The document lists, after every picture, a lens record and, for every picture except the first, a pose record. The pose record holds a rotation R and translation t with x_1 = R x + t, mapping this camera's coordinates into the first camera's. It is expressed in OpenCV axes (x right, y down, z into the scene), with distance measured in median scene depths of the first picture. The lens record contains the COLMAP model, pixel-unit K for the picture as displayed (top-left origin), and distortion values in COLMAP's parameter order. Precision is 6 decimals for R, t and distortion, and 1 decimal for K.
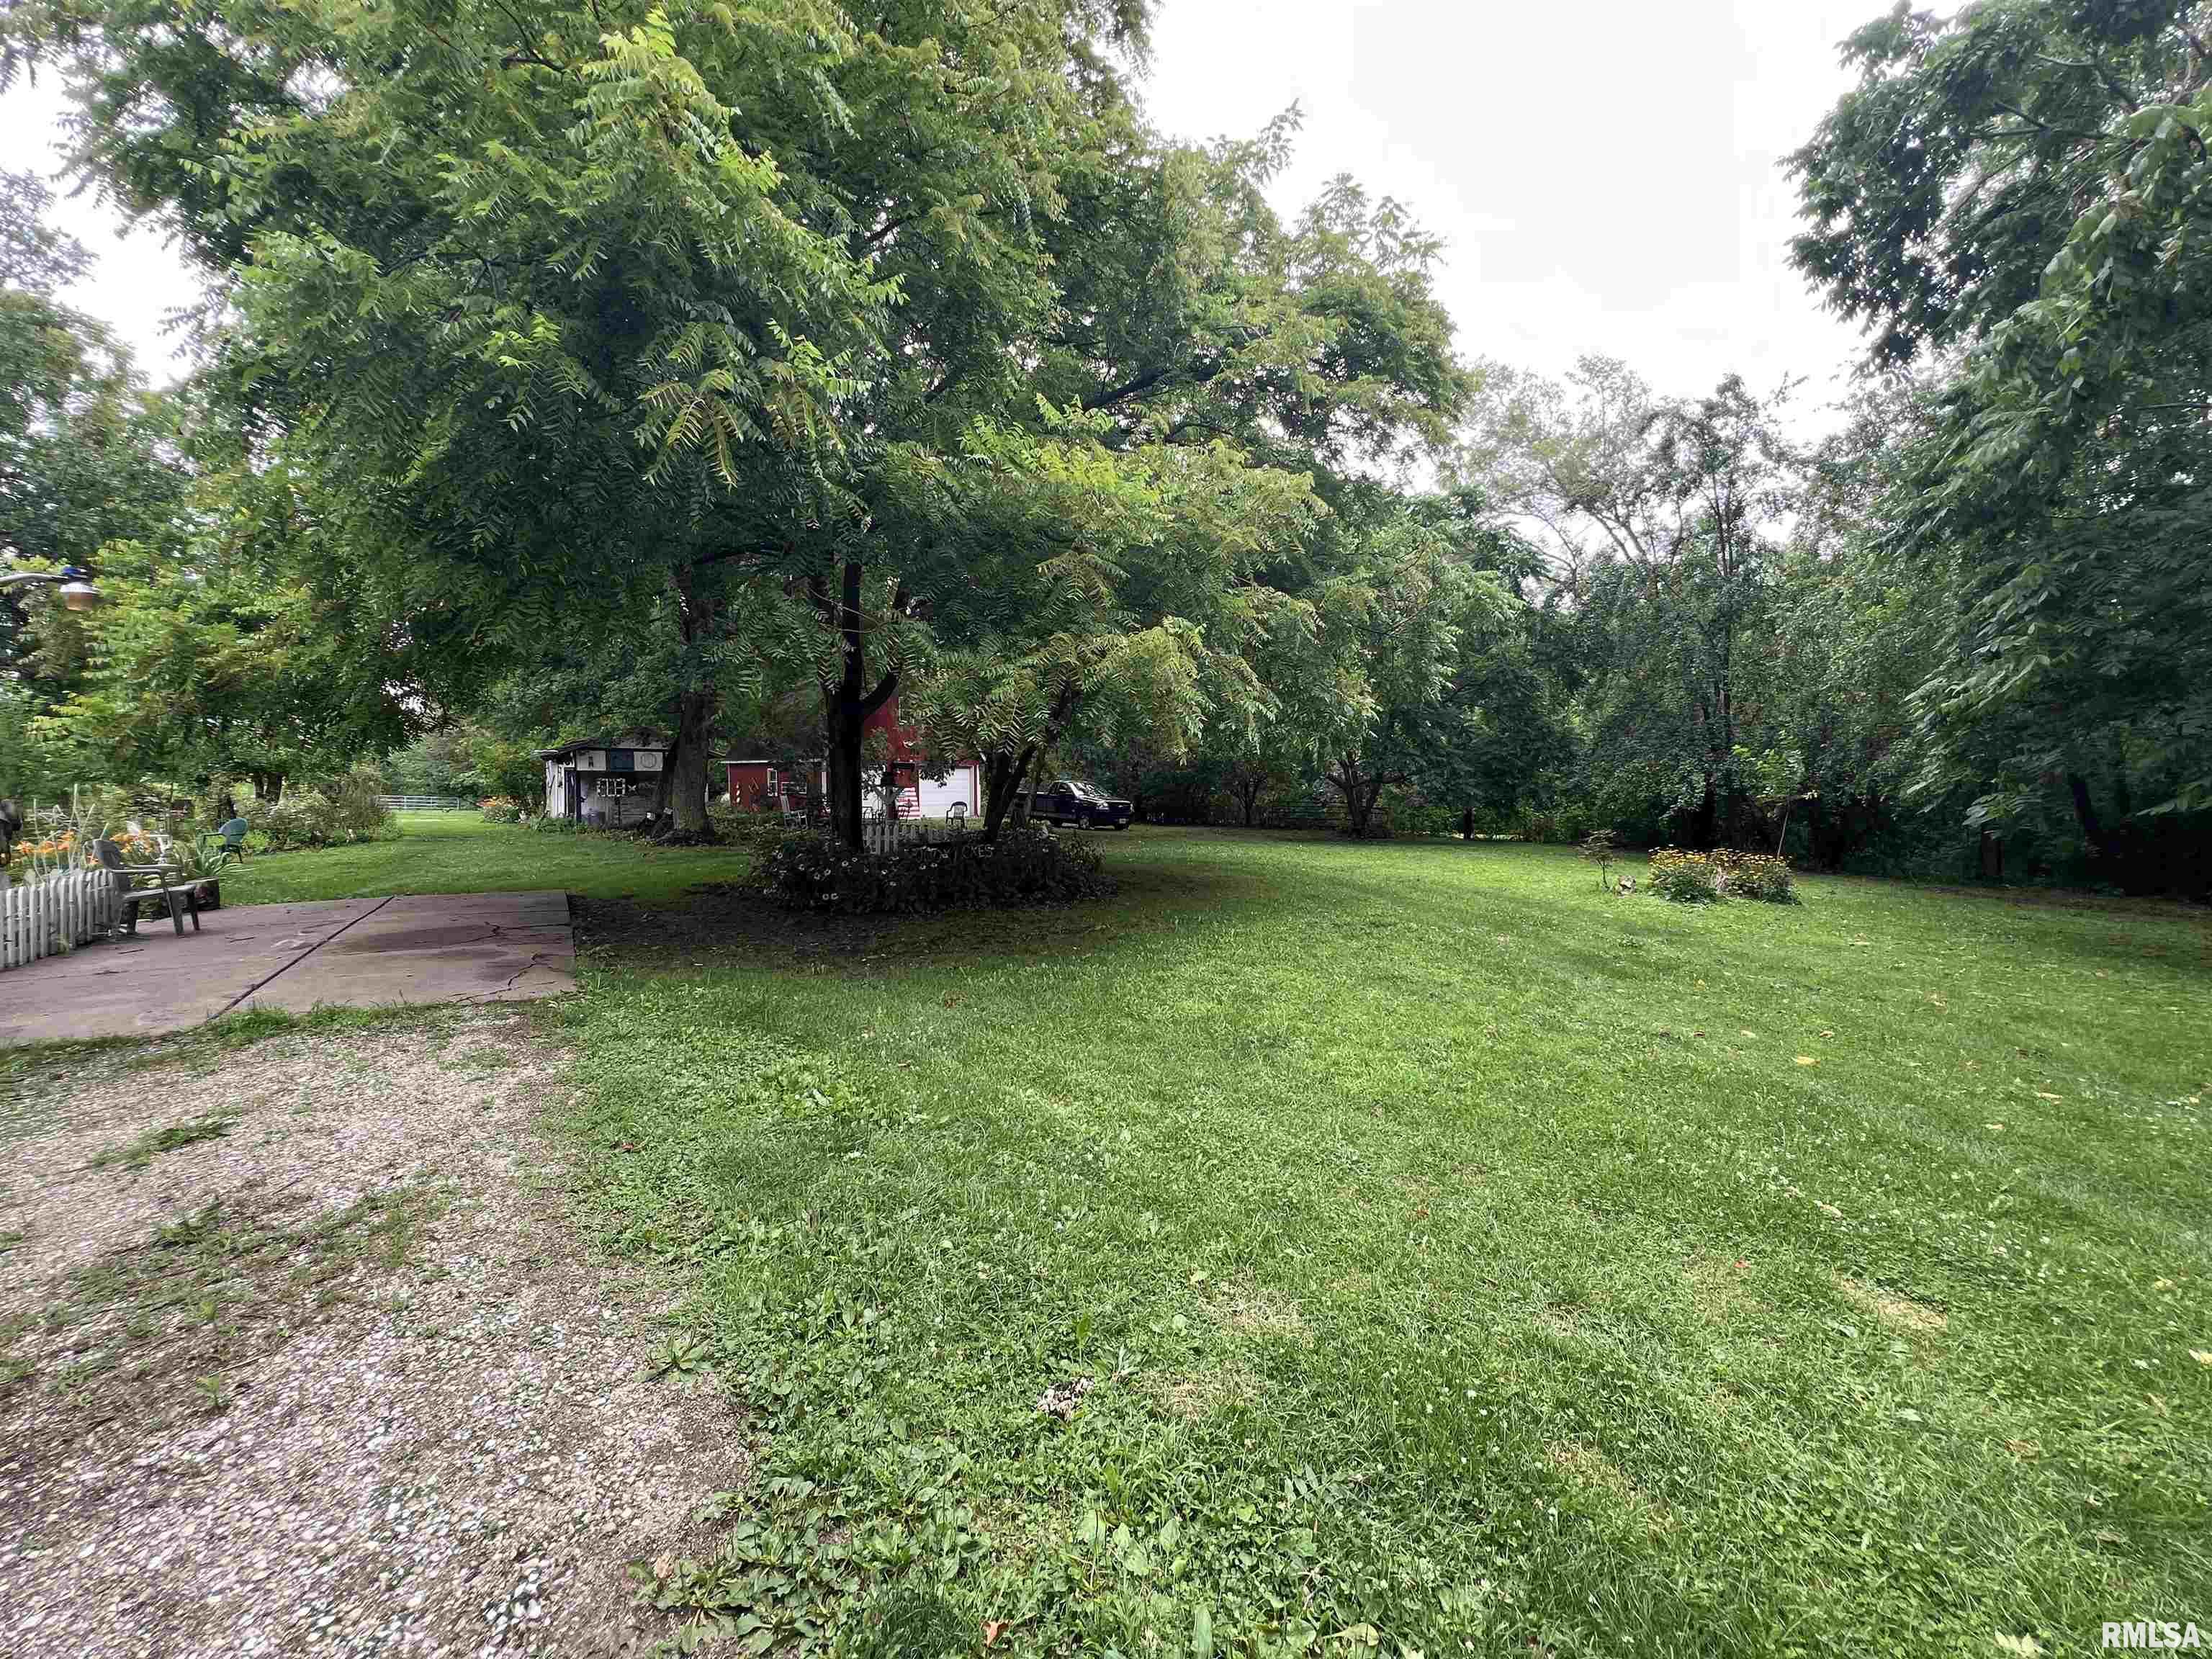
lens RADIAL K [[899.7, 0, 1109.7], [0, 899.7, 825.7], [0, 0, 1]] dist [-0.000749, 0.000241]
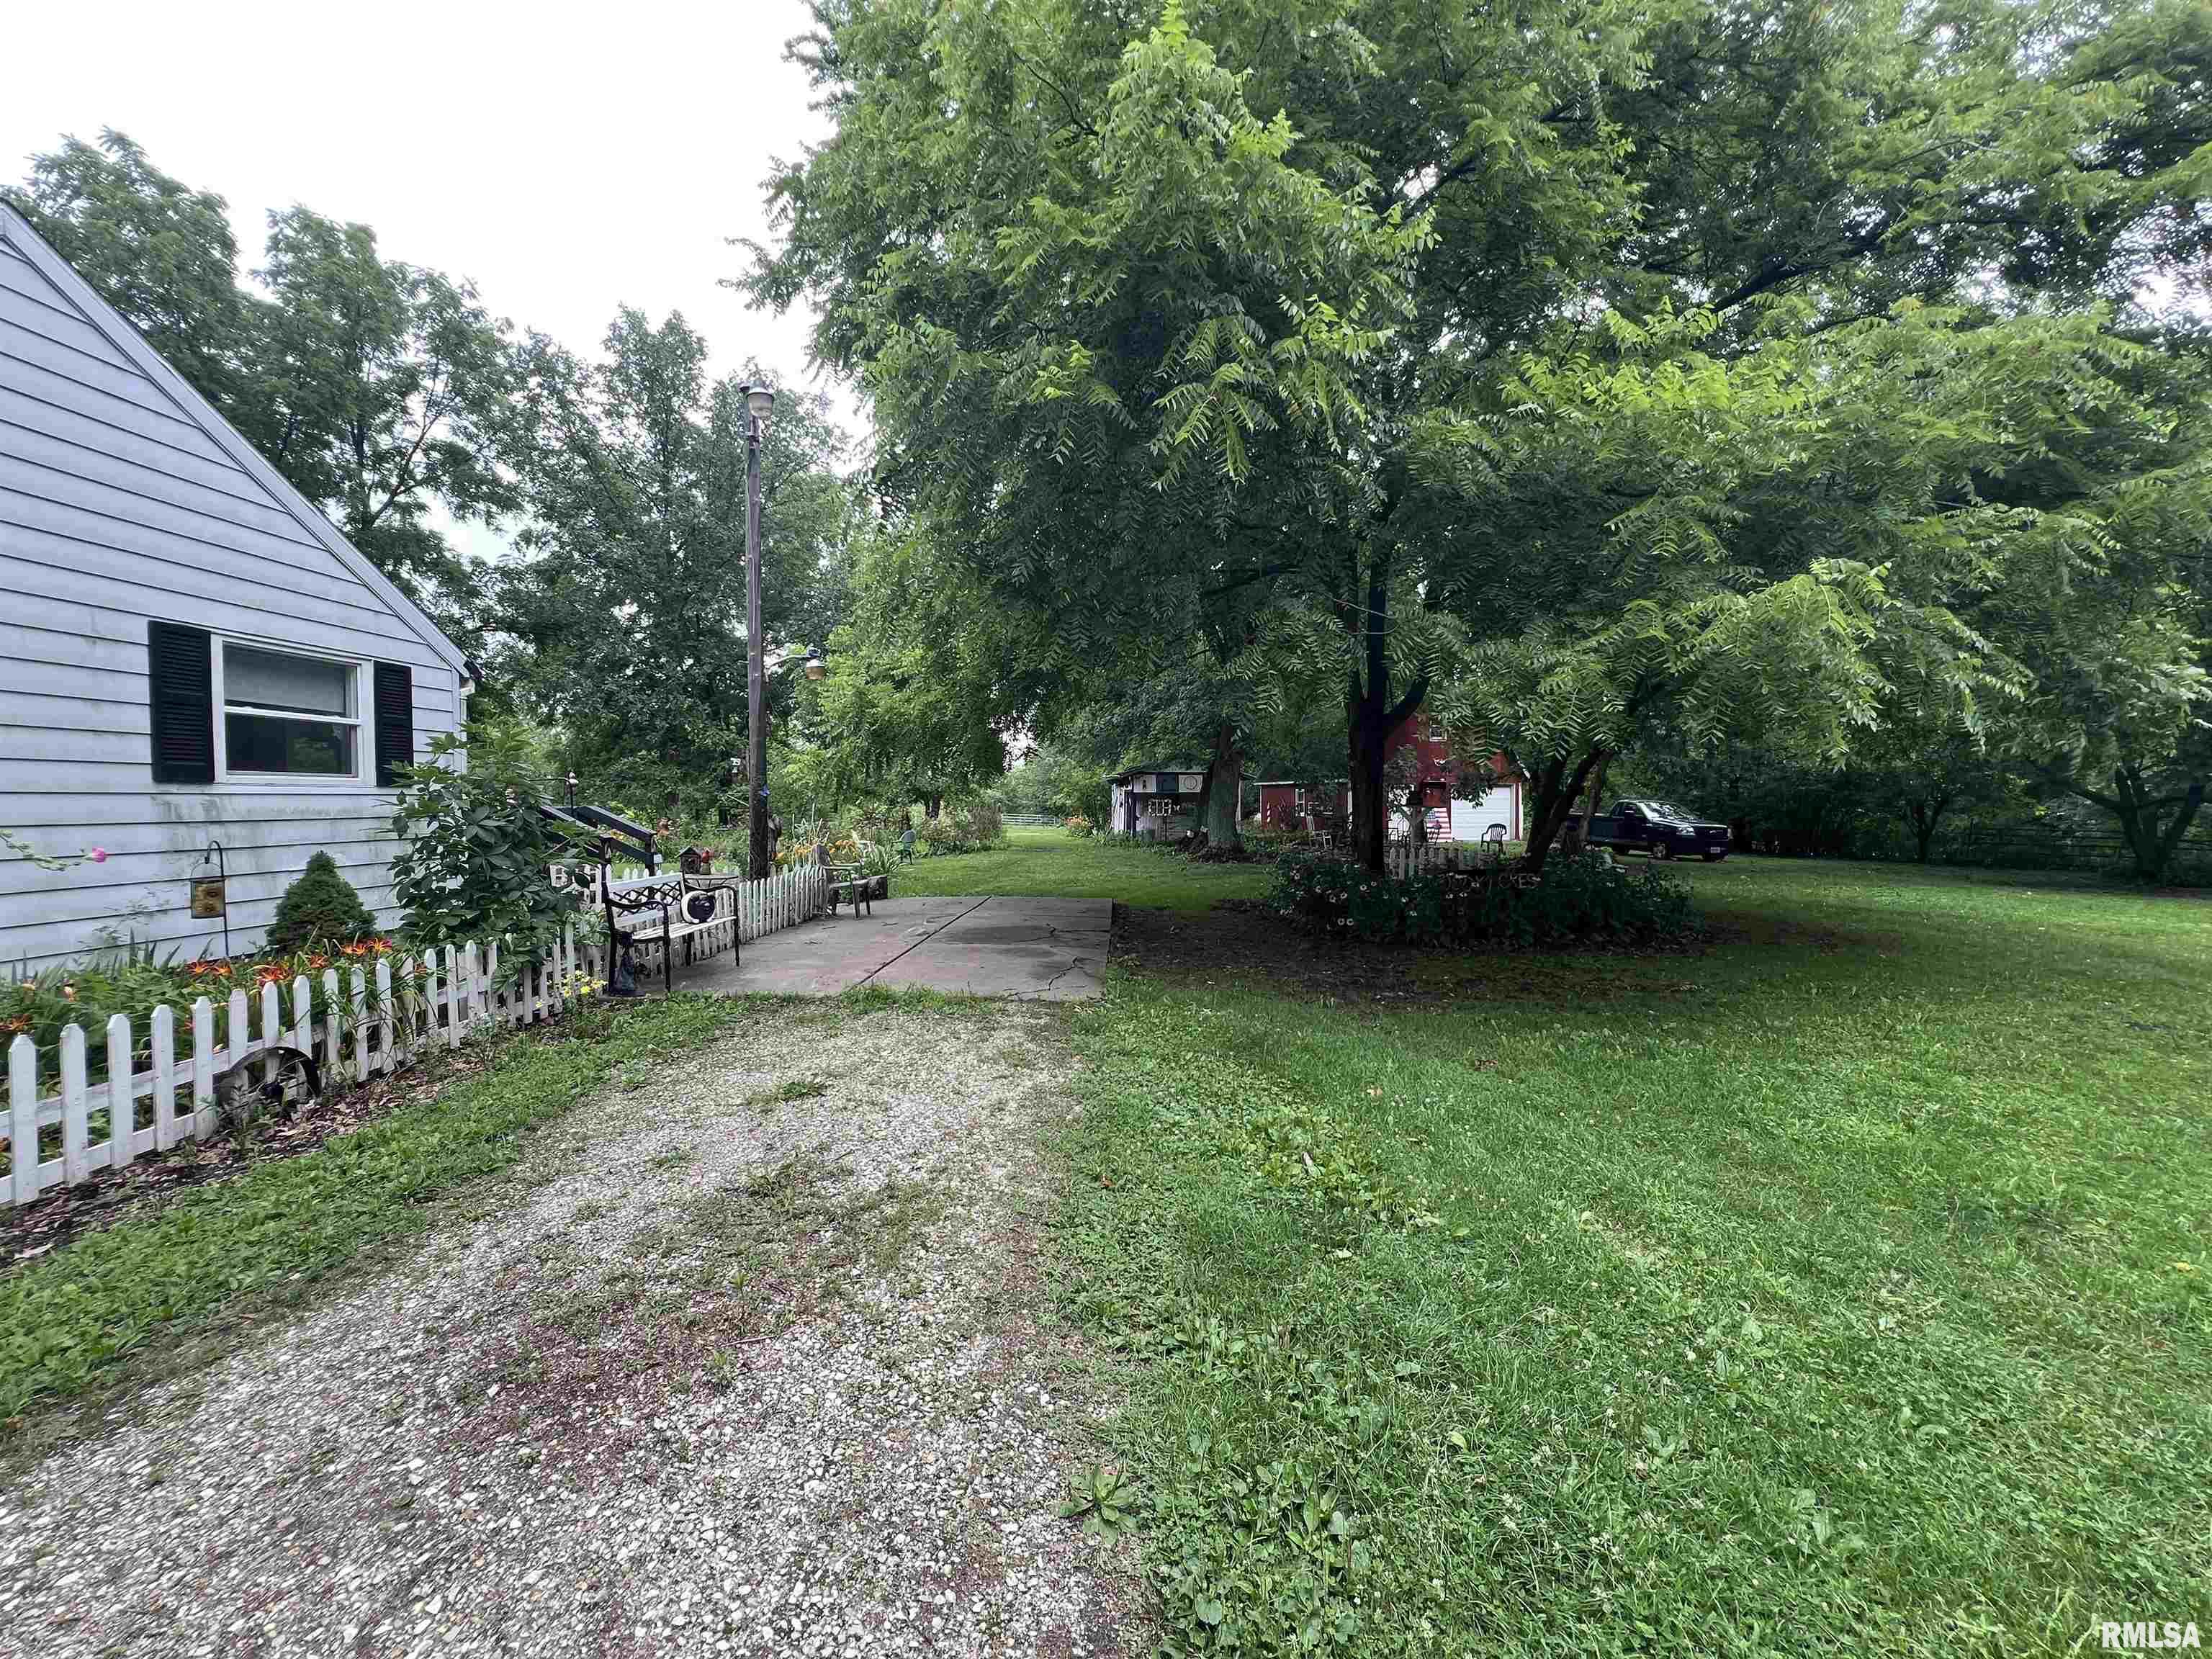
lens RADIAL K [[899.7, 0, 1109.7], [0, 899.7, 825.7], [0, 0, 1]] dist [-0.000749, 0.000241]
pose [[0.839814, 0.011936, -0.542743, -0.015814], [-0.024935, 0.999551, -0.016602, -0.000469], [0.542301, 0.027476, 0.839735, 0.119211]]
